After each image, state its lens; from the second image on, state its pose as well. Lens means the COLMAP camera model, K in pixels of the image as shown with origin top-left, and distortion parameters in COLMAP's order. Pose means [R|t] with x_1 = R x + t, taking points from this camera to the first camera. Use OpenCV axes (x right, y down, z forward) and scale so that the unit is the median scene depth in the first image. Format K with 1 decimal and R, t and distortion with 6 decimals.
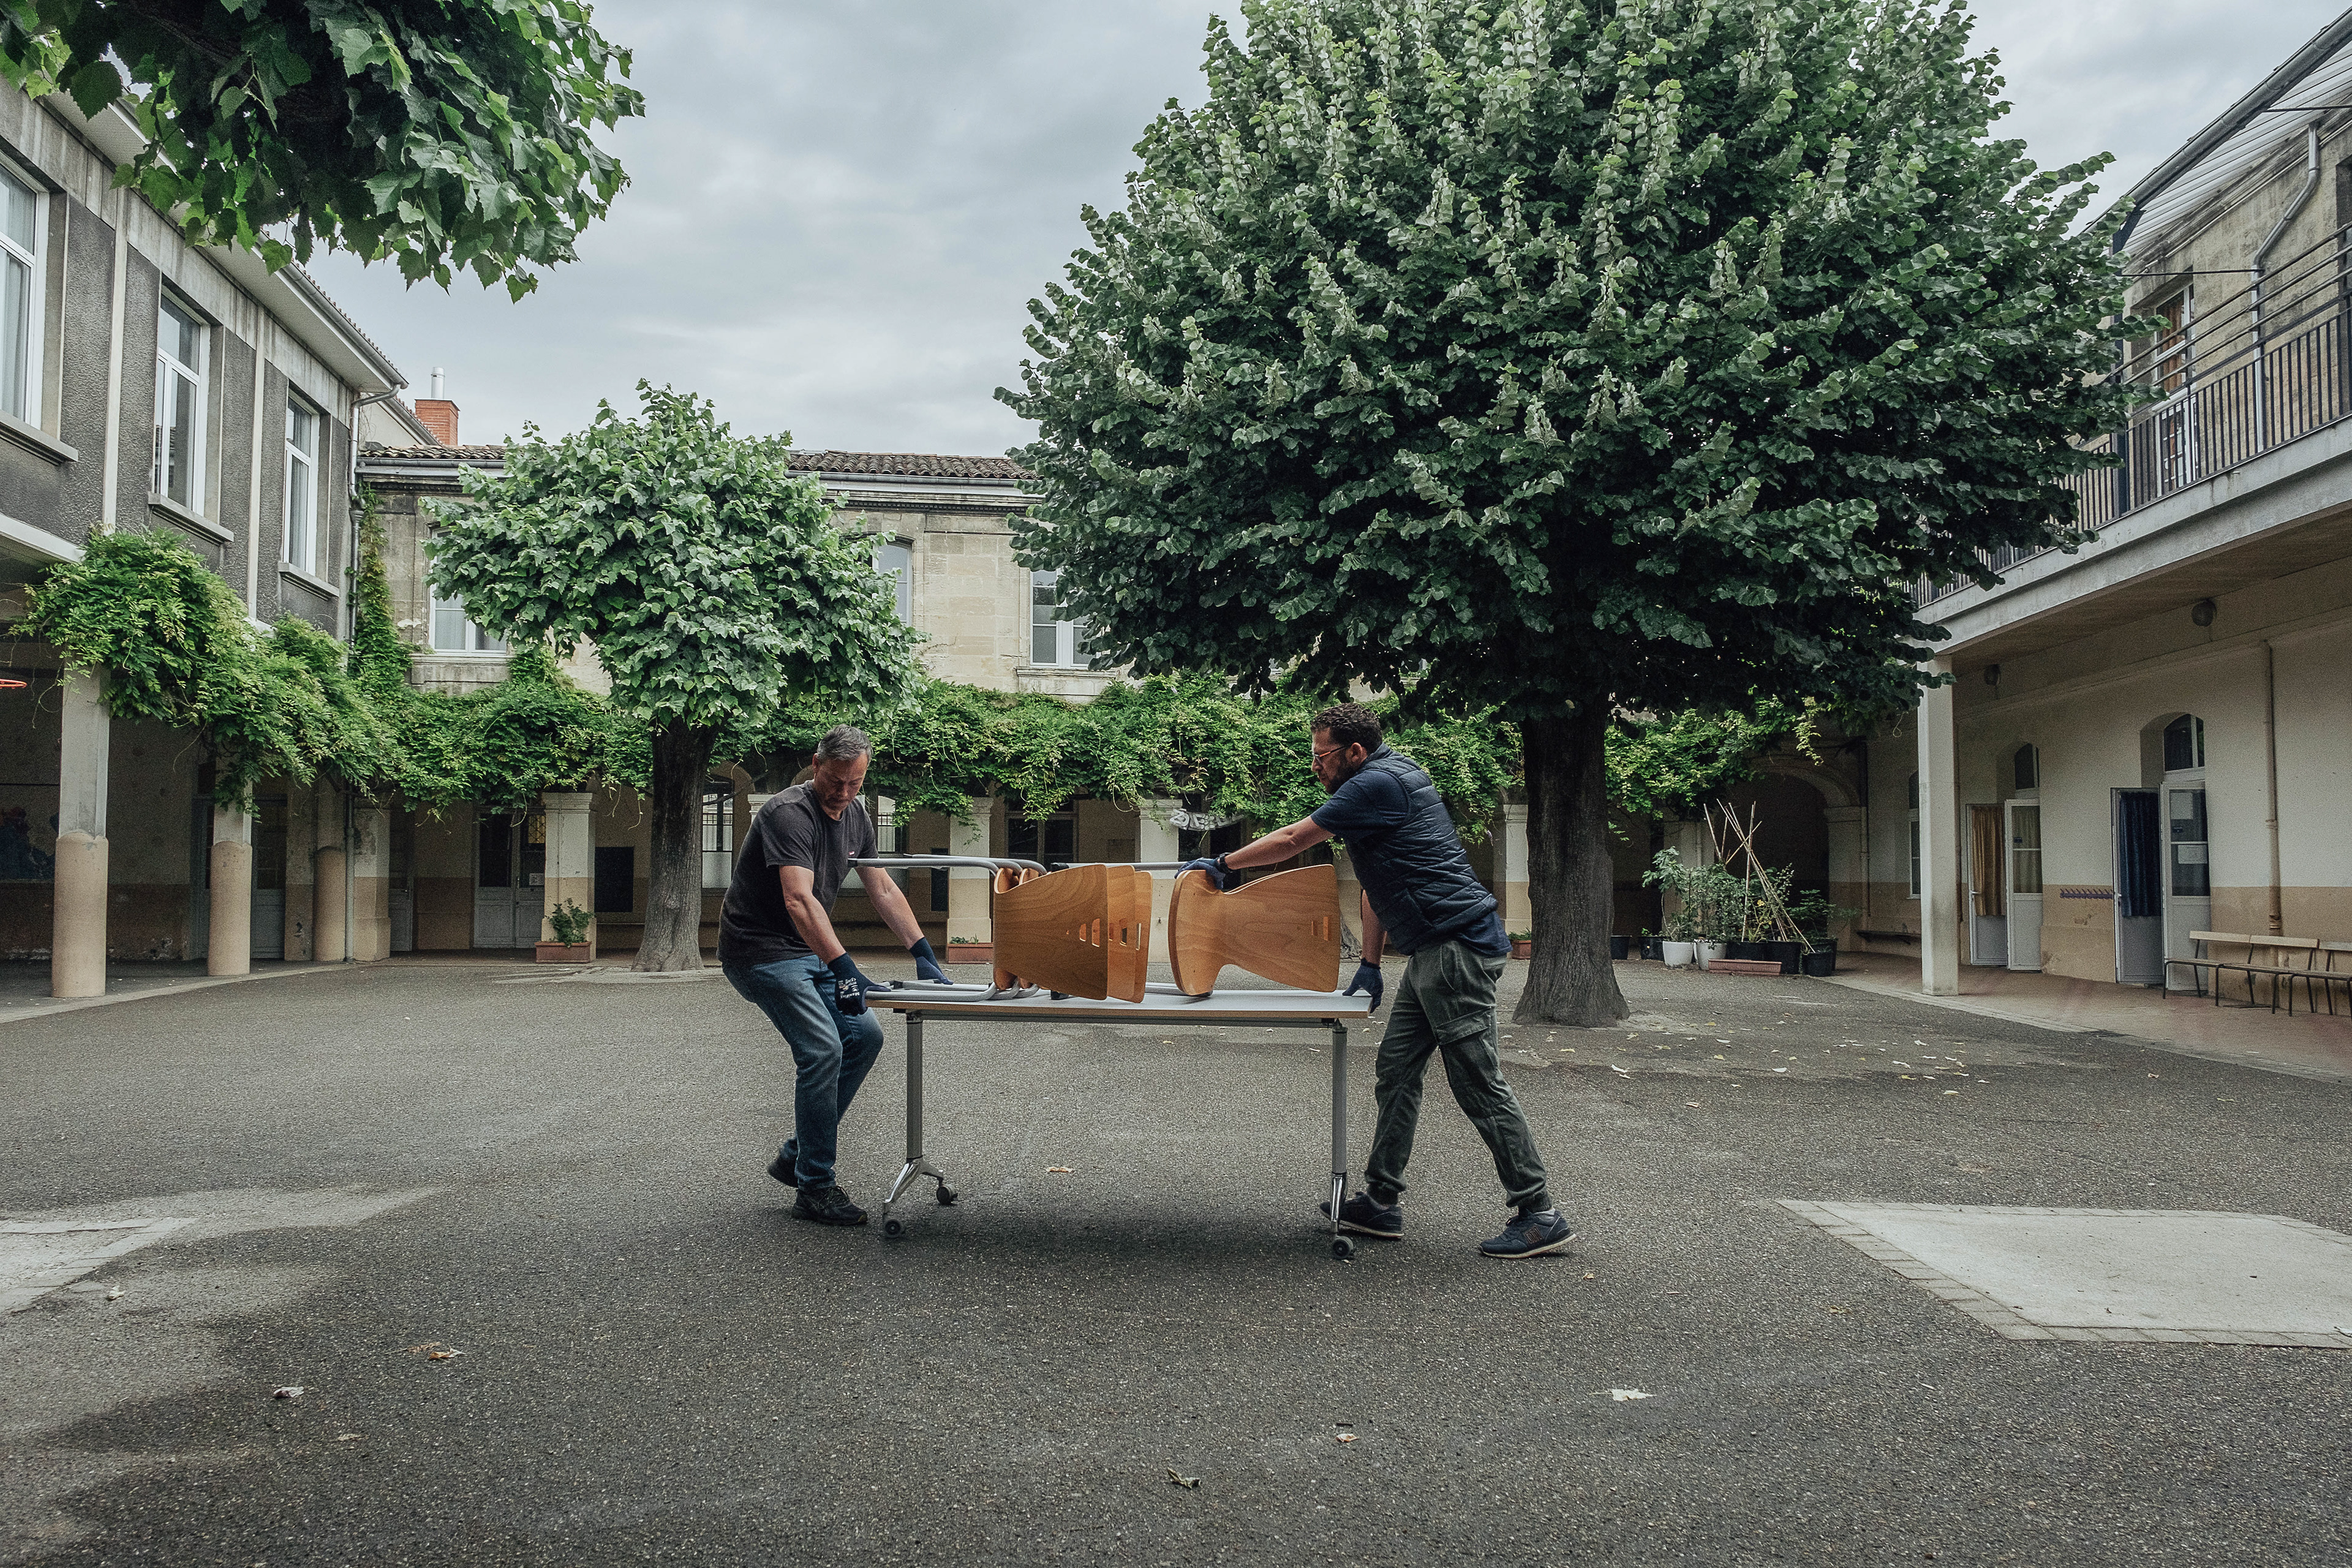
lens RADIAL K [[1576.4, 0, 1155.1], [0, 1576.4, 803.3], [0, 0, 1]] dist [-0.000540, -0.002792]
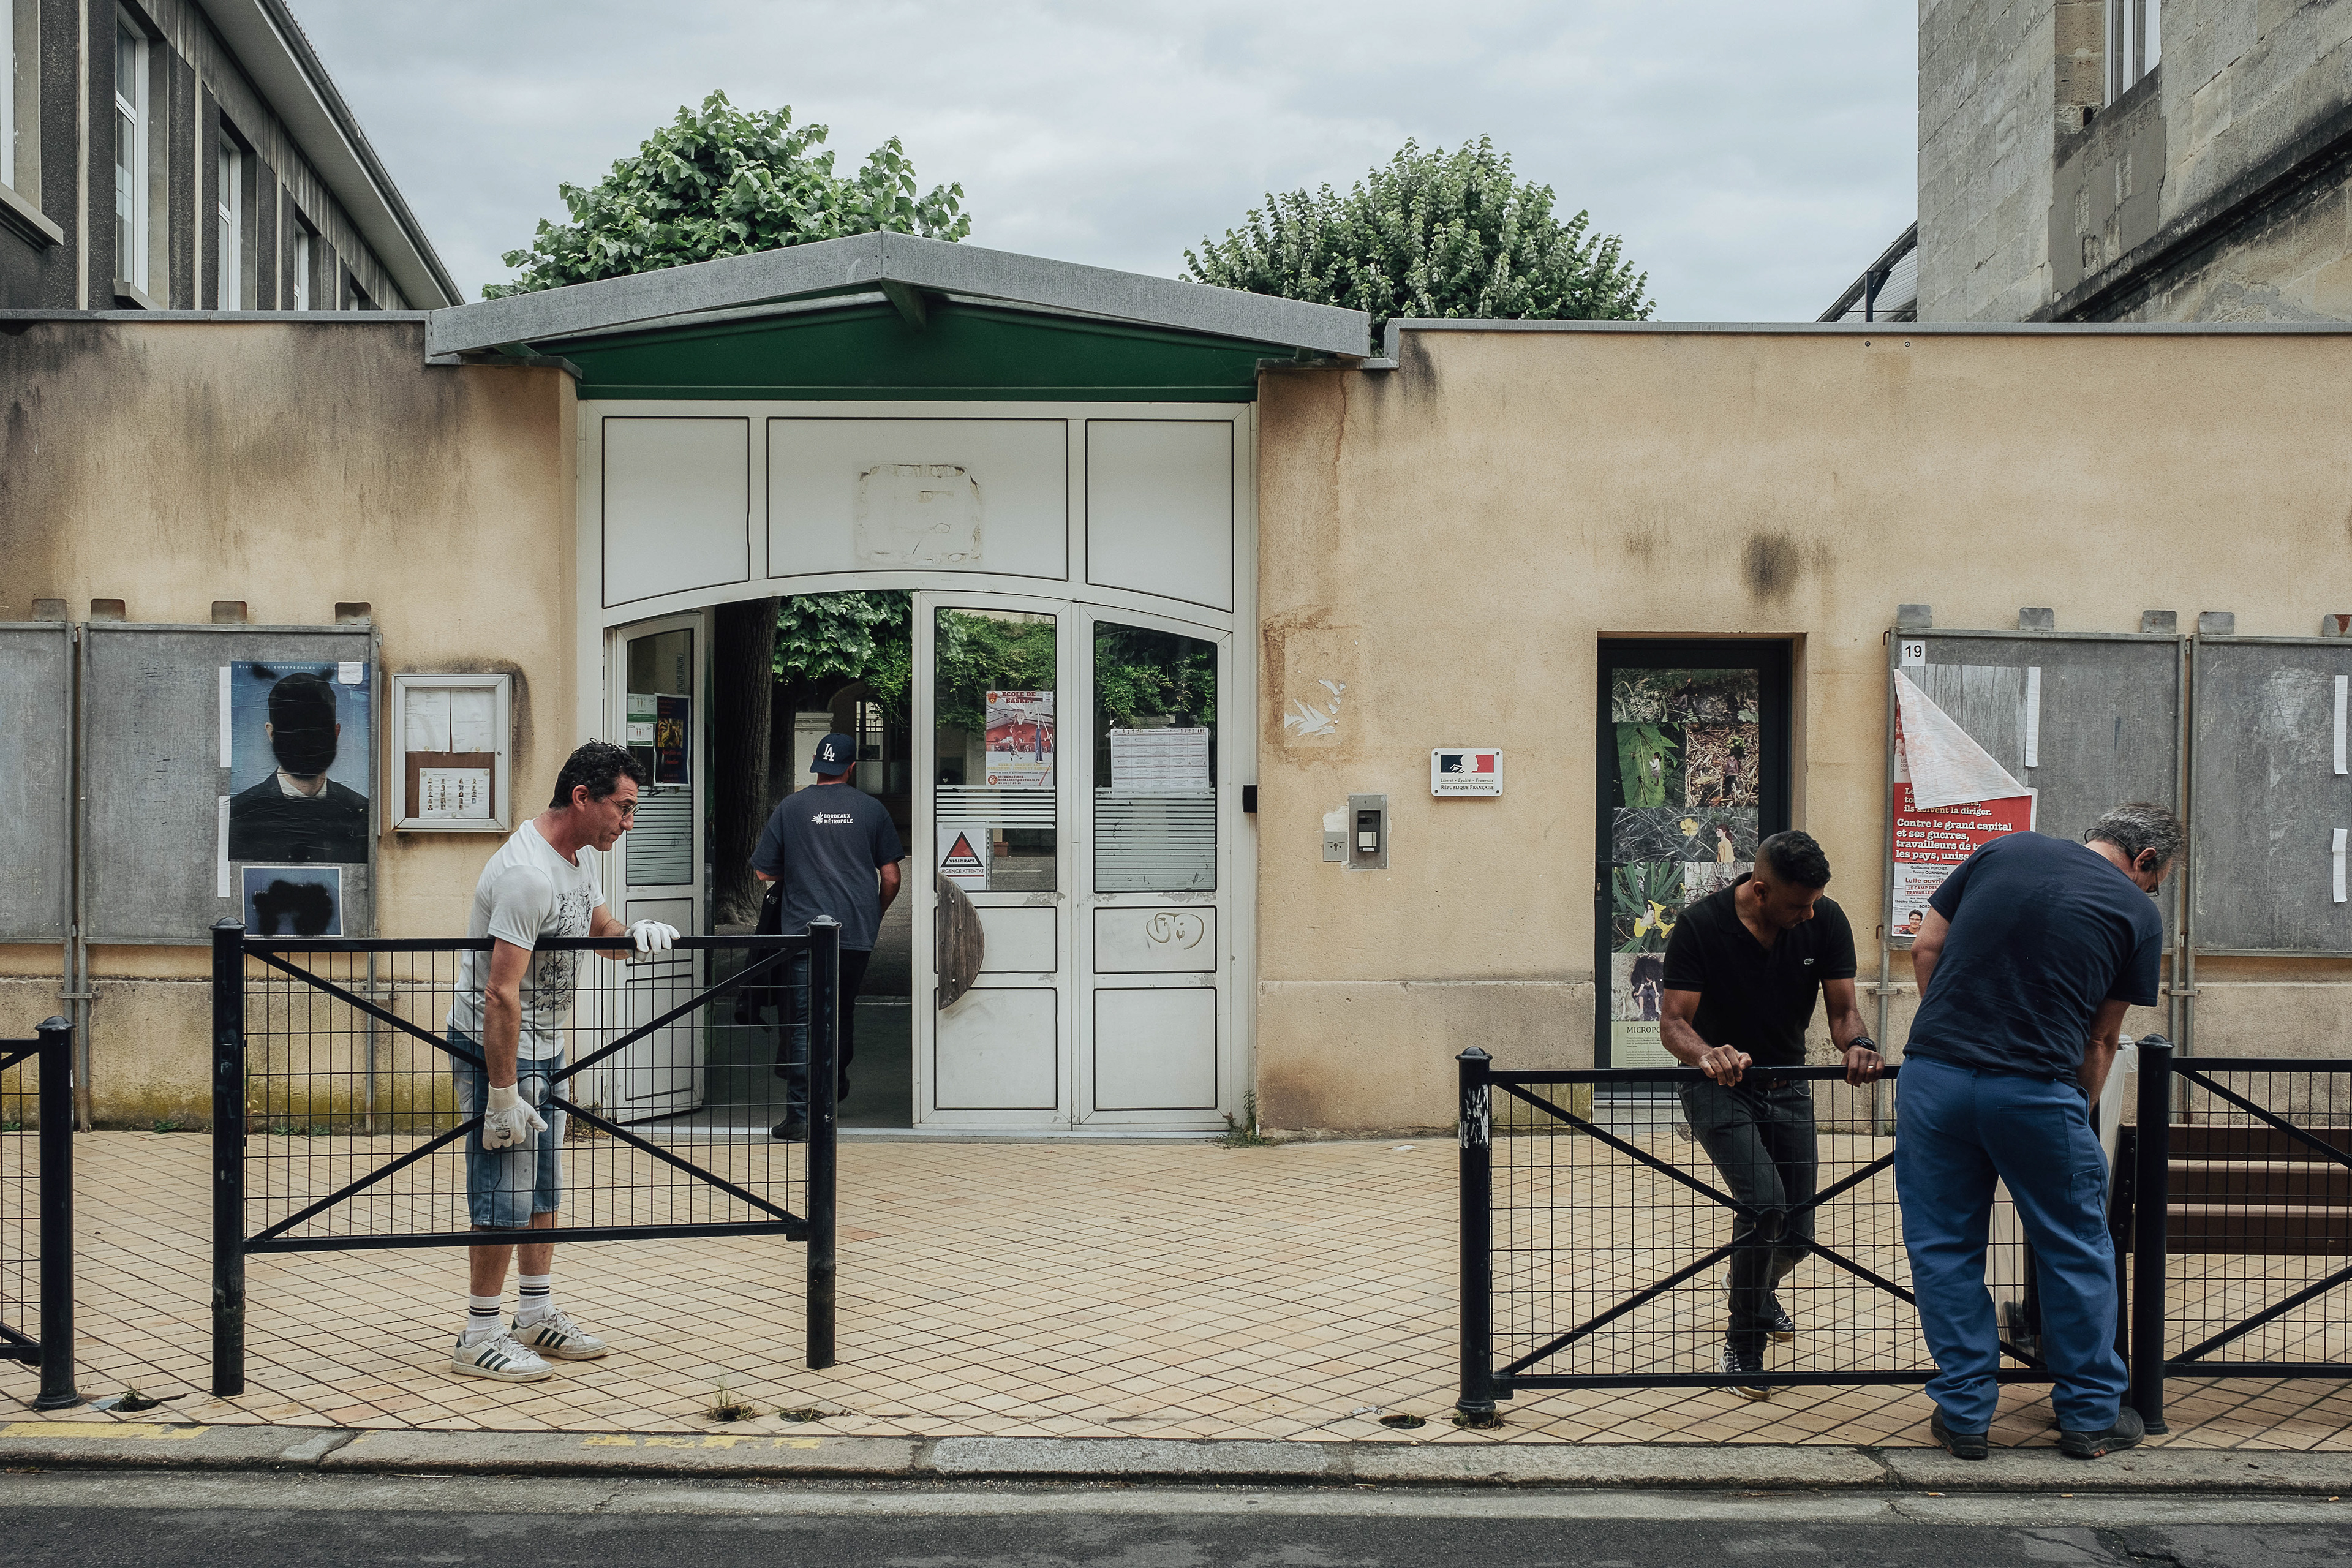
lens RADIAL K [[2302.2, 0, 1178.0], [0, 2302.2, 784.4], [0, 0, 1]] dist [0.002769, 0.000000]
pose [[0.999871, 0.004691, 0.015385, -0.005043], [-0.005497, 0.998590, 0.052796, -0.101548], [-0.015115, -0.052874, 0.998487, -1.613884]]
